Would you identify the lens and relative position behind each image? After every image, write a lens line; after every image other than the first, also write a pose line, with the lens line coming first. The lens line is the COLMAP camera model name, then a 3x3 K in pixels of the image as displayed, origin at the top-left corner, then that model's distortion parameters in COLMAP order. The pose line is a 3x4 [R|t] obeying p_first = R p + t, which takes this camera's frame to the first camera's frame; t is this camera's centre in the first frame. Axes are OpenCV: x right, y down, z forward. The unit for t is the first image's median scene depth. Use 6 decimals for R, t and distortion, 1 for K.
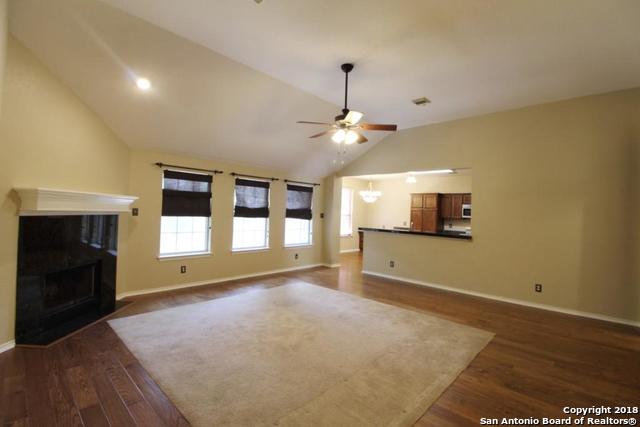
lens RADIAL K [[293.4, 0, 320.0], [0, 293.4, 213.5], [0, 0, 1]] dist [-0.000180, -0.000009]
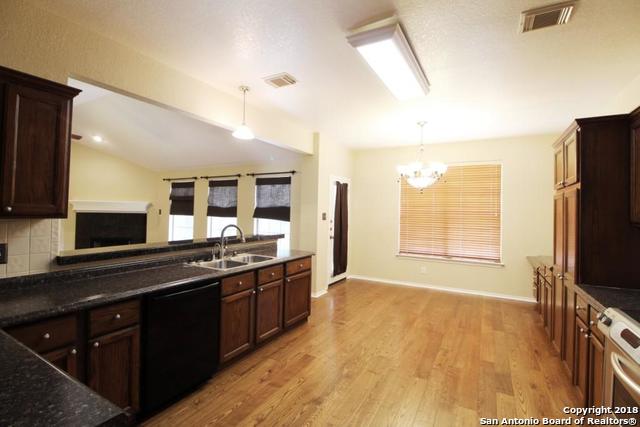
lens RADIAL K [[301.5, 0, 320.0], [0, 301.5, 213.5], [0, 0, 1]] dist [-0.000175, -0.000021]
pose [[0.236413, -0.014288, -0.971548, 0.842071], [-0.007974, 0.999830, -0.016645, 0.016455], [0.971620, 0.011682, 0.236259, 1.055685]]
